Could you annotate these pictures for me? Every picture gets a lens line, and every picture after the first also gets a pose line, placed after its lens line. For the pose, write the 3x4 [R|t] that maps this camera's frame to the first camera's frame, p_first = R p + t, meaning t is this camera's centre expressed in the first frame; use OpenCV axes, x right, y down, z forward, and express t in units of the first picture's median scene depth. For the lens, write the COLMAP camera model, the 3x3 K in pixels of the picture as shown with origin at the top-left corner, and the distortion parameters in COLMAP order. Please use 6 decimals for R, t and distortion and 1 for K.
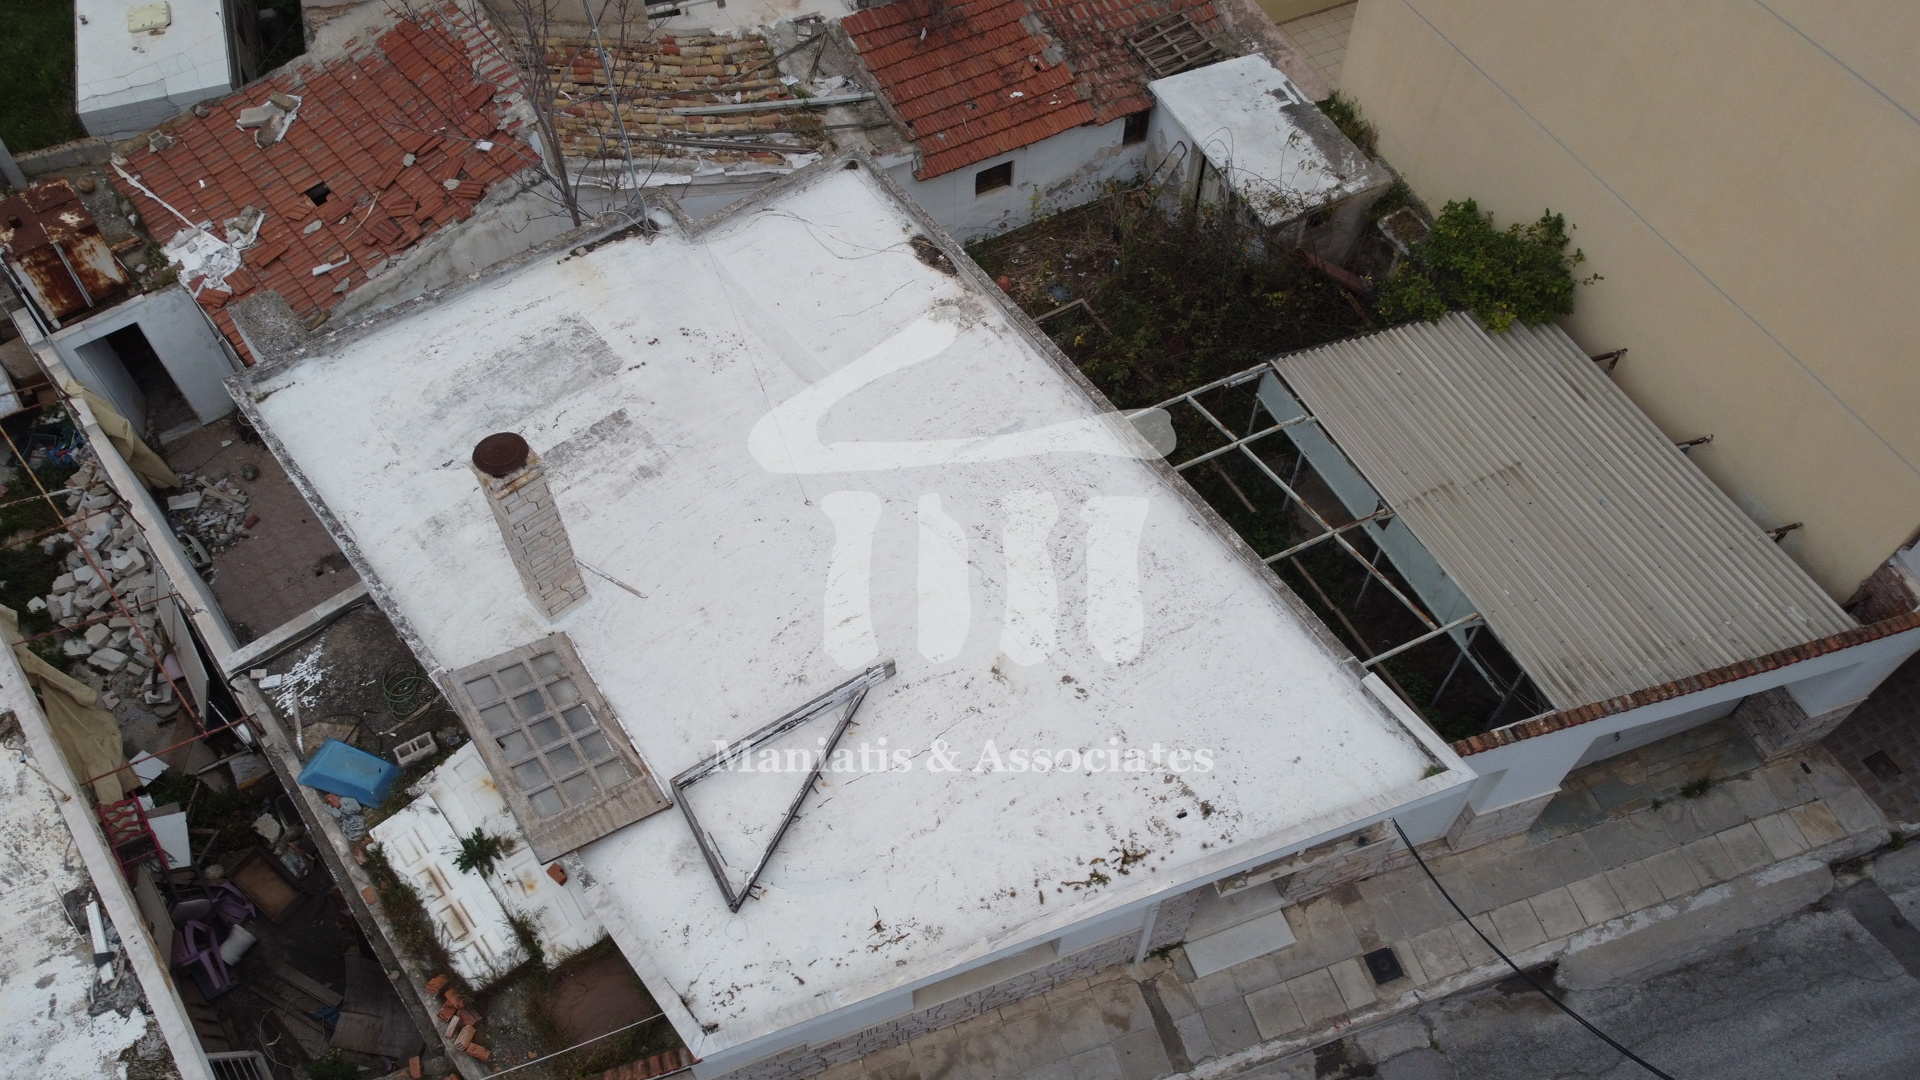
lens RADIAL K [[1445.6, 0, 962.1], [0, 1445.6, 544.6], [0, 0, 1]] dist [0.007761, -0.019254]
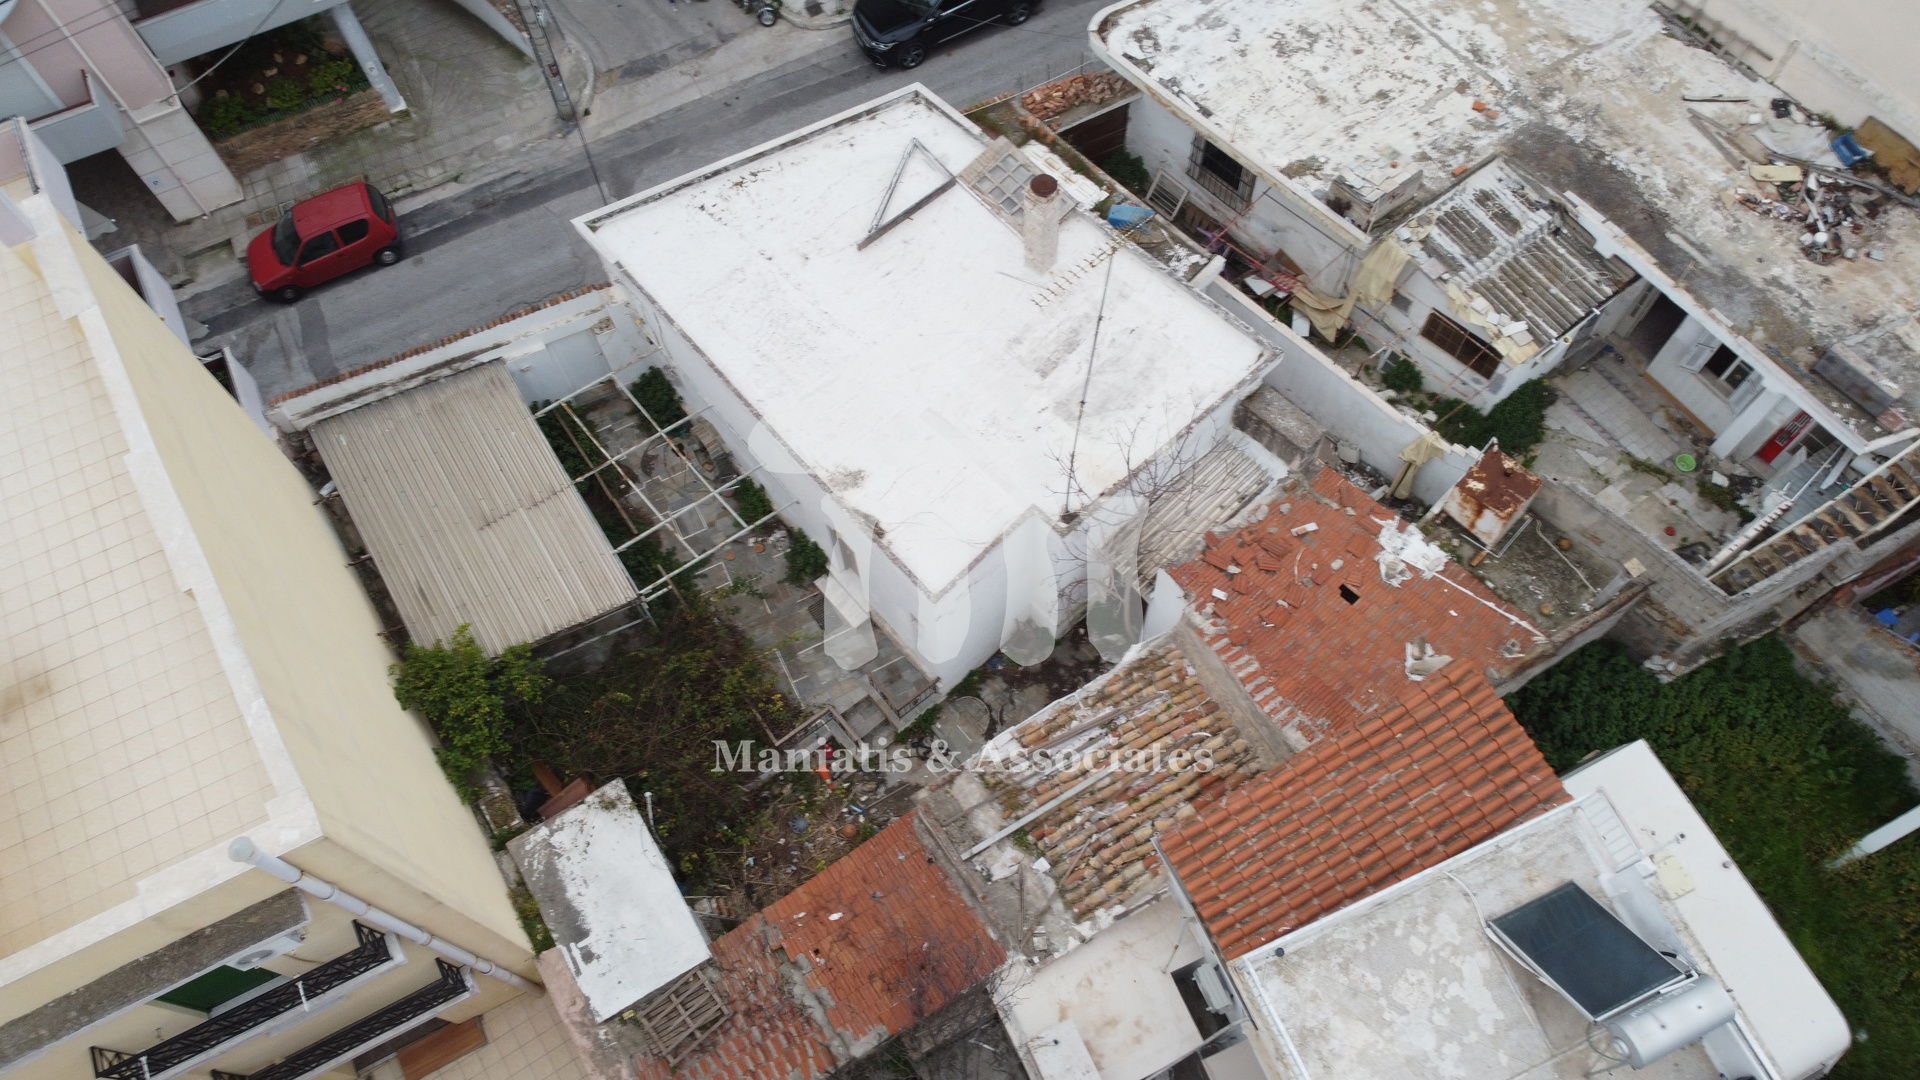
lens RADIAL K [[1445.6, 0, 963.2], [0, 1445.6, 542.9], [0, 0, 1]] dist [0.007761, -0.019254]
pose [[-0.993925, 0.105343, -0.031858, -0.068365], [-0.079662, -0.488916, 0.868686, -1.479449], [0.075934, 0.865947, 0.494338, 0.318994]]
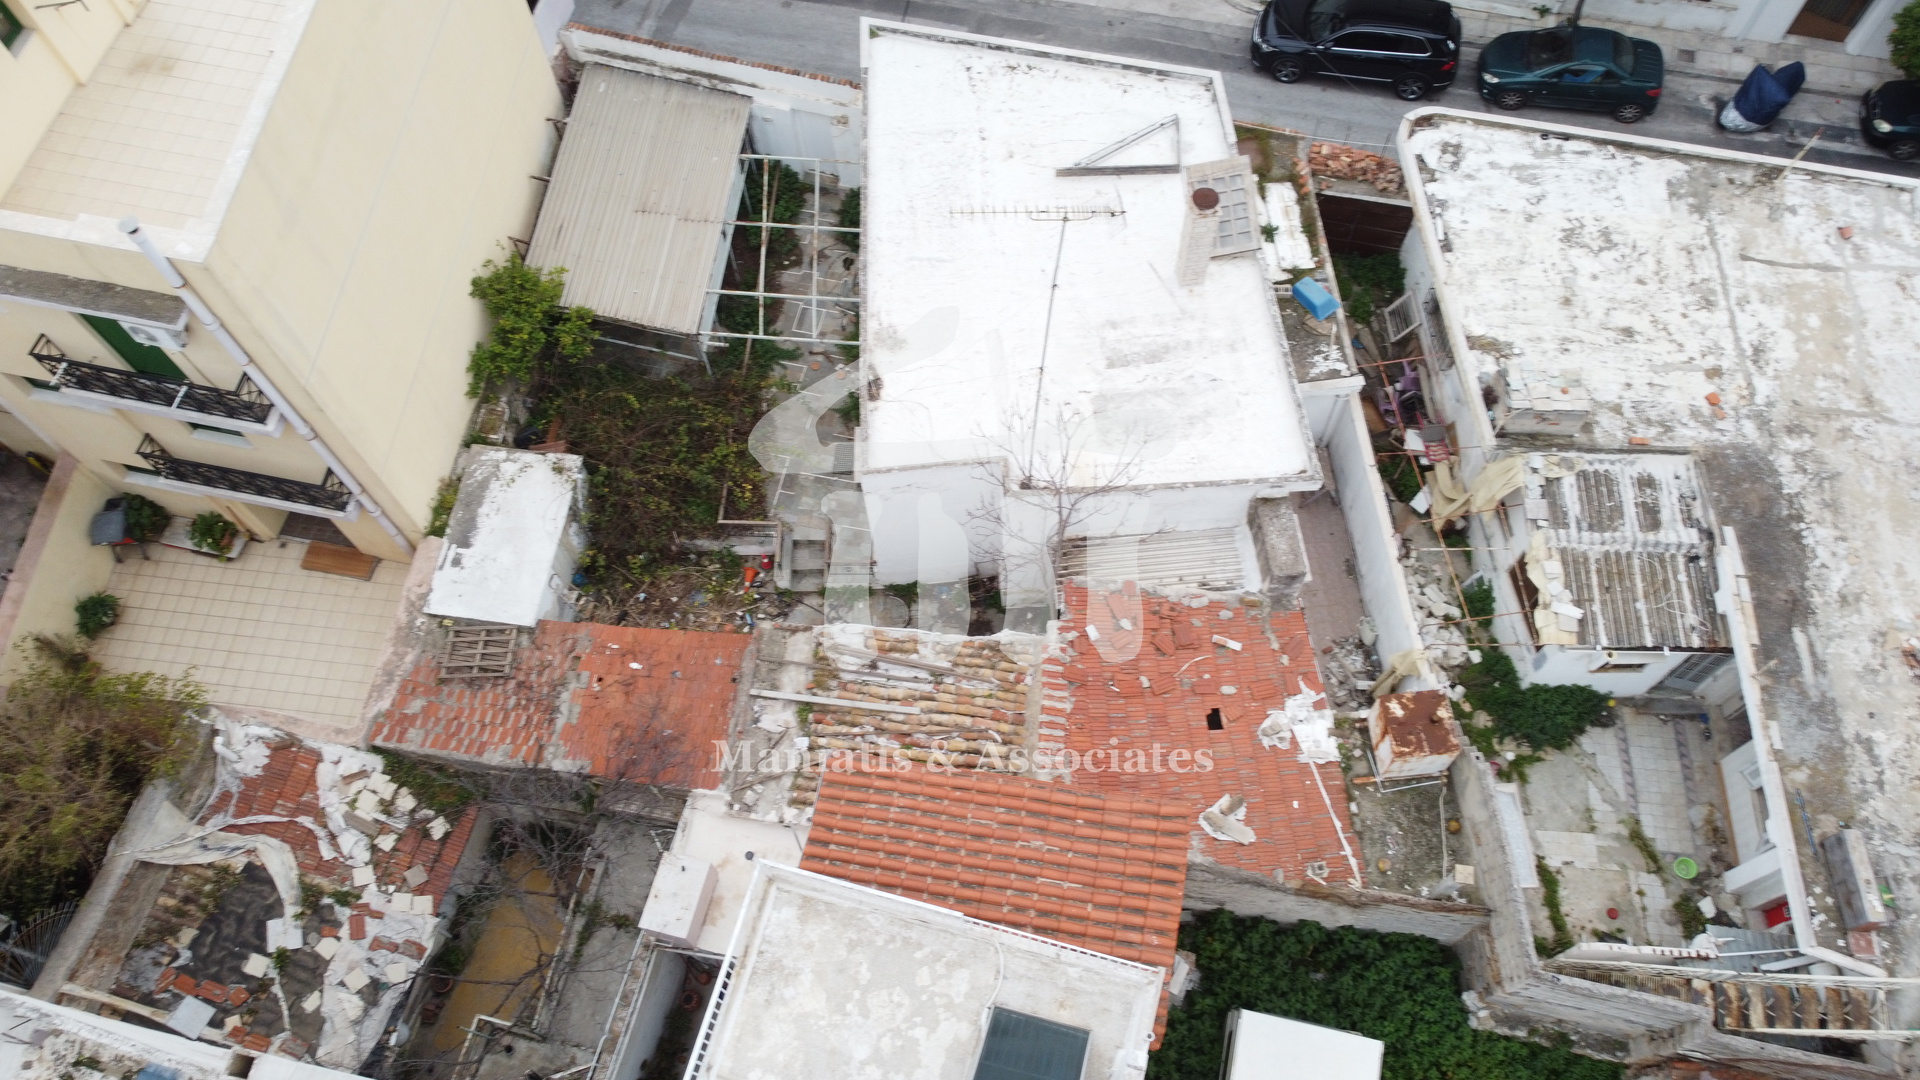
lens RADIAL K [[1445.6, 0, 958.5], [0, 1445.6, 544.8], [0, 0, 1]] dist [0.007761, -0.019254]
pose [[-0.837832, -0.488423, 0.243888, -0.545437], [0.453764, -0.374644, 0.808542, -1.444679], [-0.303539, 0.788089, 0.535518, 0.309714]]
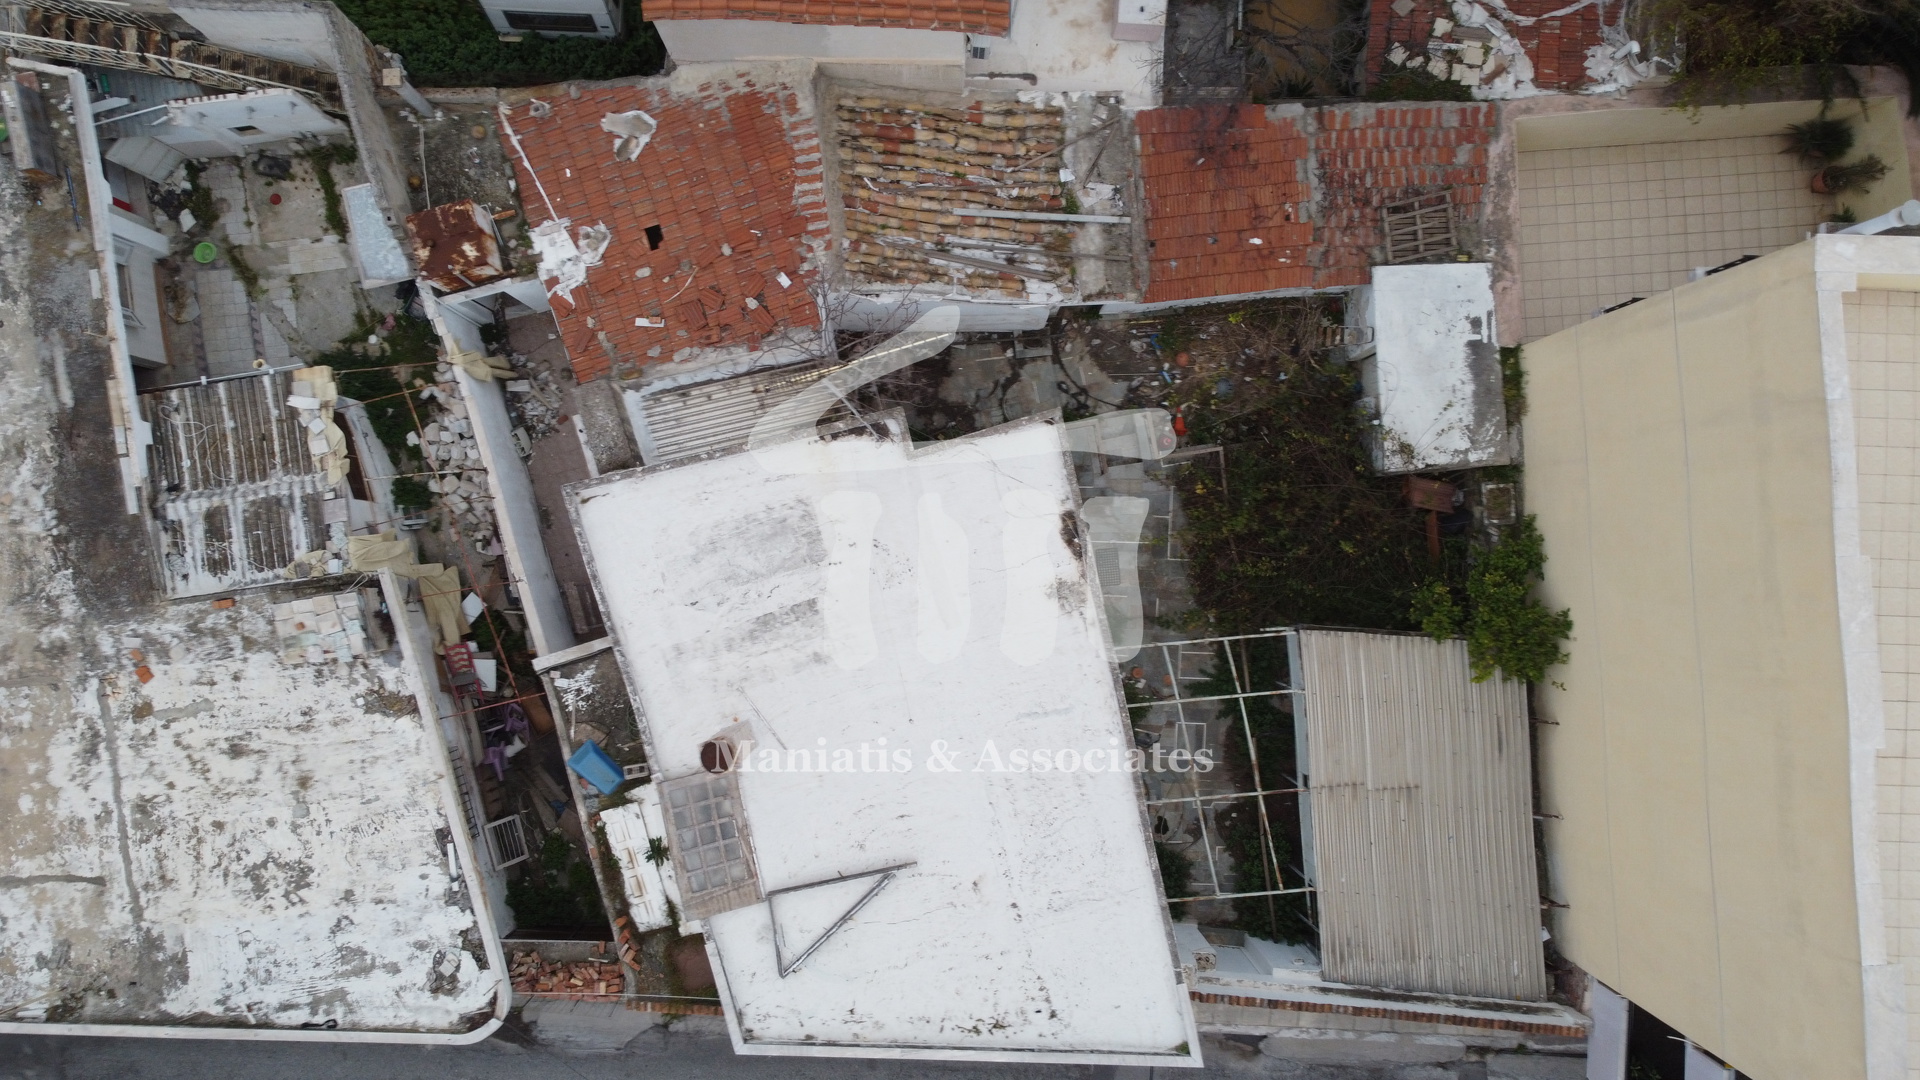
lens RADIAL K [[1445.6, 0, 956.4], [0, 1445.6, 542.6], [0, 0, 1]] dist [0.007761, -0.019254]
pose [[0.925380, 0.379035, 0.002231, -0.119780], [-0.314262, 0.763925, 0.563612, -0.916991], [0.211924, -0.522256, 0.826037, -0.120521]]
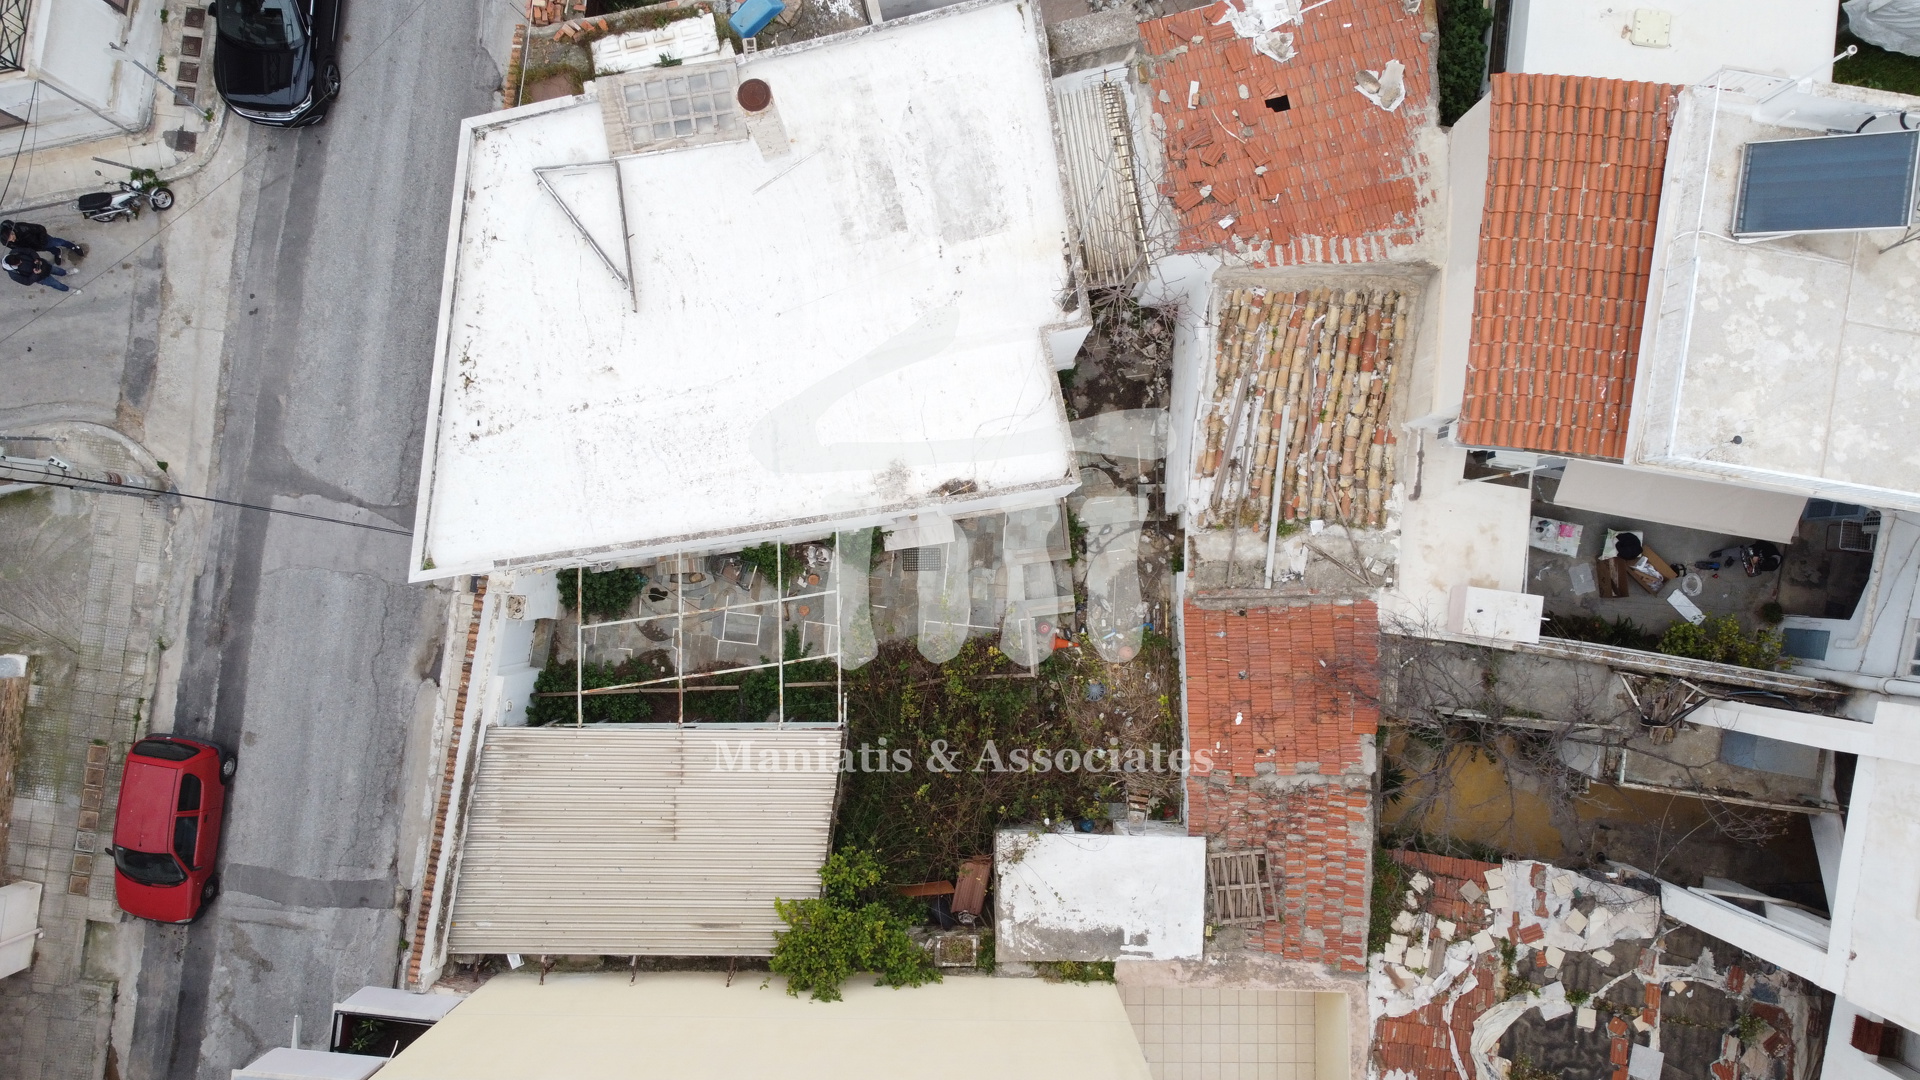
lens RADIAL K [[1445.6, 0, 962.5], [0, 1445.6, 545.6], [0, 0, 1]] dist [0.007761, -0.019254]
pose [[-0.443437, 0.895731, -0.032075, 0.063666], [-0.732516, -0.341550, 0.588866, -1.009625], [0.516511, 0.284620, 0.807594, -0.042910]]
